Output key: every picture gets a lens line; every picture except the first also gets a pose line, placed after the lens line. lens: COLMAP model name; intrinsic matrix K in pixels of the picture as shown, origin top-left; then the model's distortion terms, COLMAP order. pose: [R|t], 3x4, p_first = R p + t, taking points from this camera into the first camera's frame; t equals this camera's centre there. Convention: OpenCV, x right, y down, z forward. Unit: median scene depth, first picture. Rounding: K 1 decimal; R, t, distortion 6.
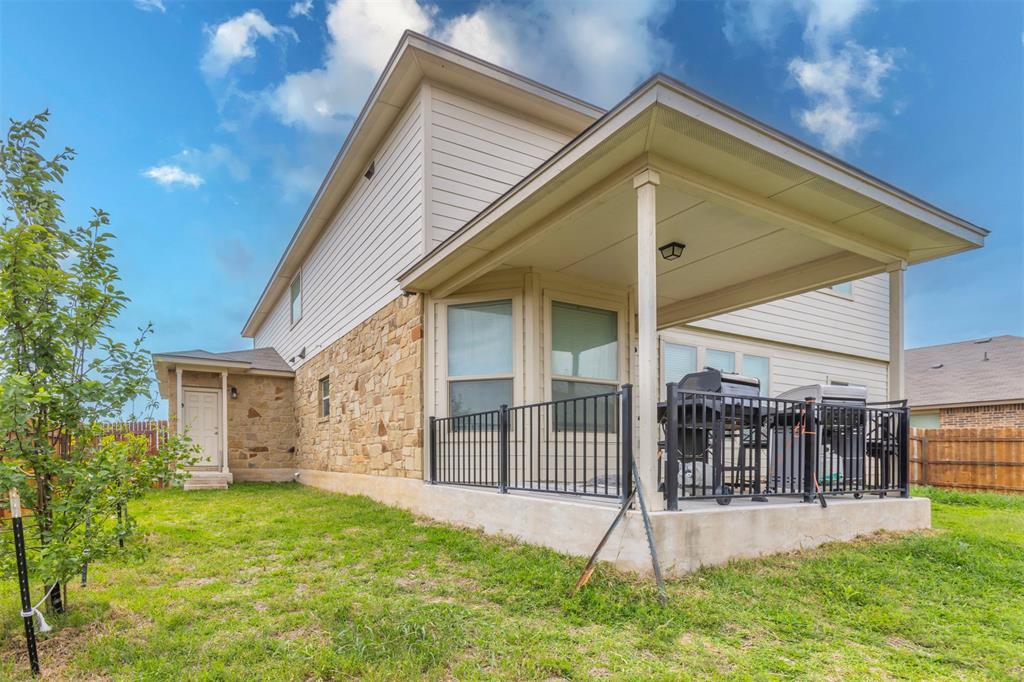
lens RADIAL K [[537.8, 0, 510.0], [0, 537.8, 463.8], [0, 0, 1]] dist [0.000112, -0.000093]
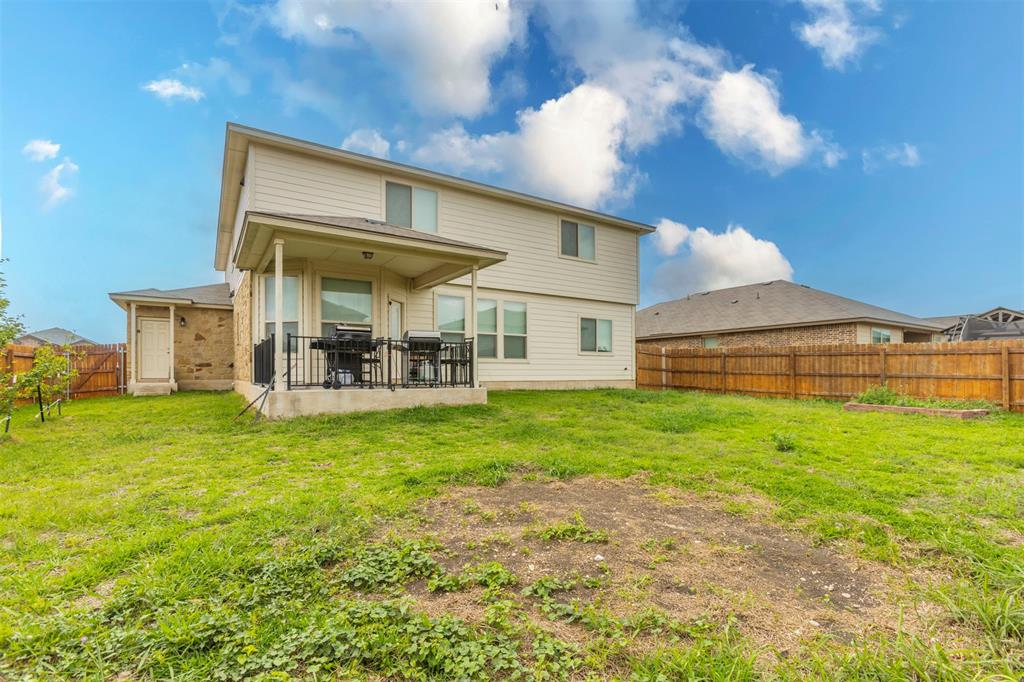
lens RADIAL K [[469.2, 0, 514.0], [0, 469.2, 369.8], [0, 0, 1]] dist [0.001531, 0.000200]
pose [[0.997402, -0.005410, 0.071832, 0.201547], [0.006515, 0.999864, -0.015154, 0.006712], [-0.071740, 0.015583, 0.997302, -0.183354]]
